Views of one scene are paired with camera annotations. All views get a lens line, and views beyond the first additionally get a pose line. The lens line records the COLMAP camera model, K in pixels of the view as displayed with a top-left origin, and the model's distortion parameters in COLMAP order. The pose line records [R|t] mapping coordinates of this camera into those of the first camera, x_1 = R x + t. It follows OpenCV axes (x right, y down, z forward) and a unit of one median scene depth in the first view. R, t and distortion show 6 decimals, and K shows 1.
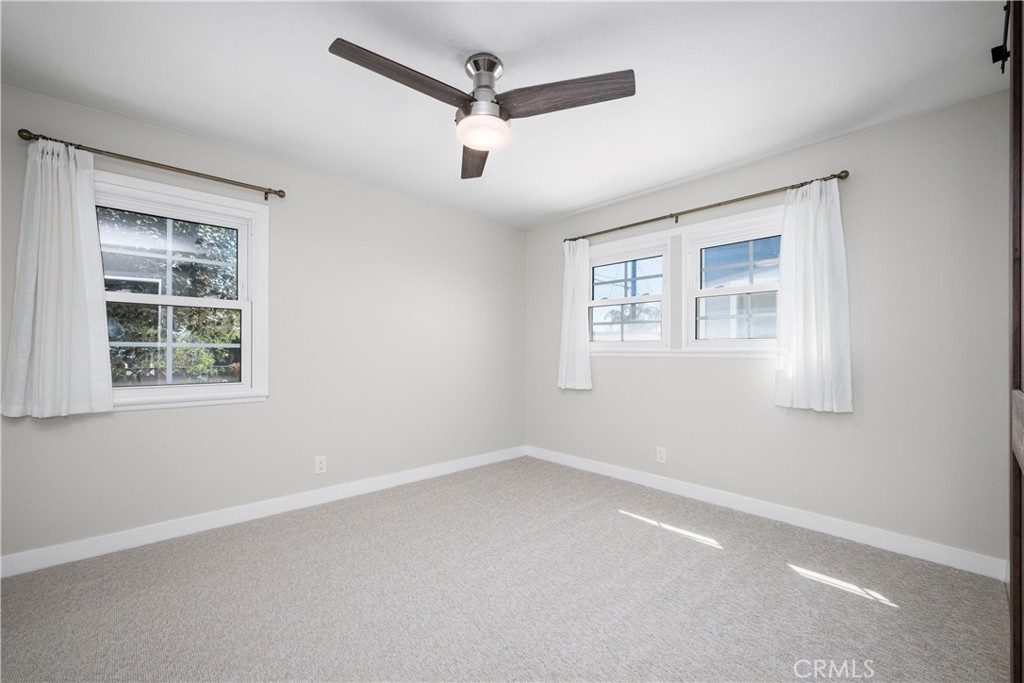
lens RADIAL K [[425.5, 0, 514.8], [0, 425.5, 366.3], [0, 0, 1]] dist [0.031801, -0.000020]
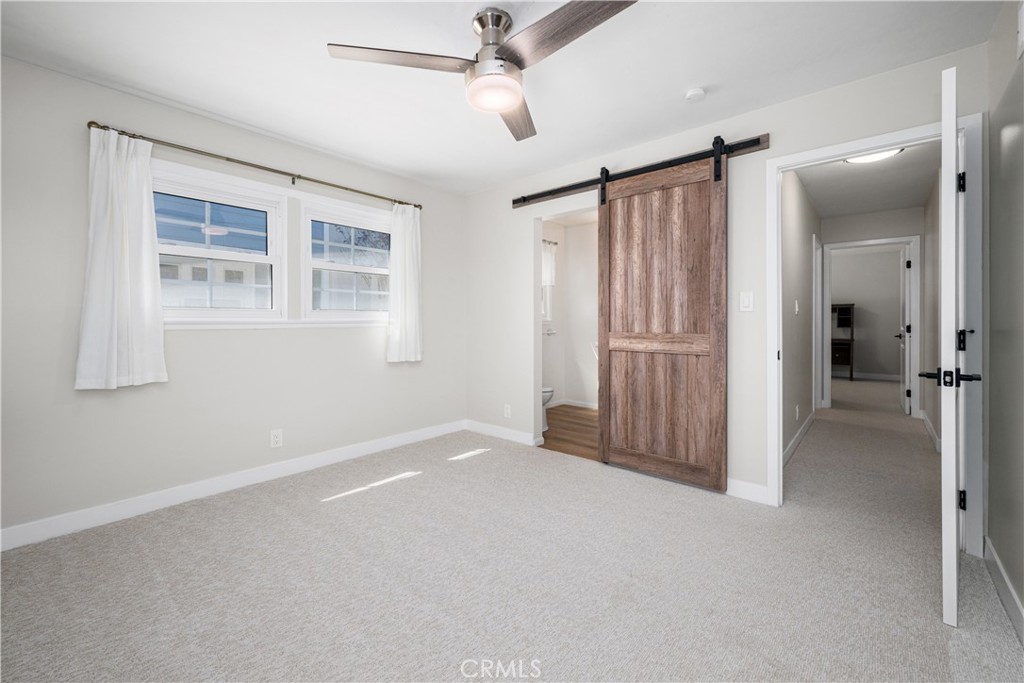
lens RADIAL K [[419.6, 0, 512.0], [0, 419.6, 341.5], [0, 0, 1]] dist [0.038667, 0.000020]
pose [[-0.074637, -0.059619, 0.995427, -0.669503], [0.036097, 0.997396, 0.062443, -0.037685], [-0.996557, 0.040593, -0.072290, 0.674556]]
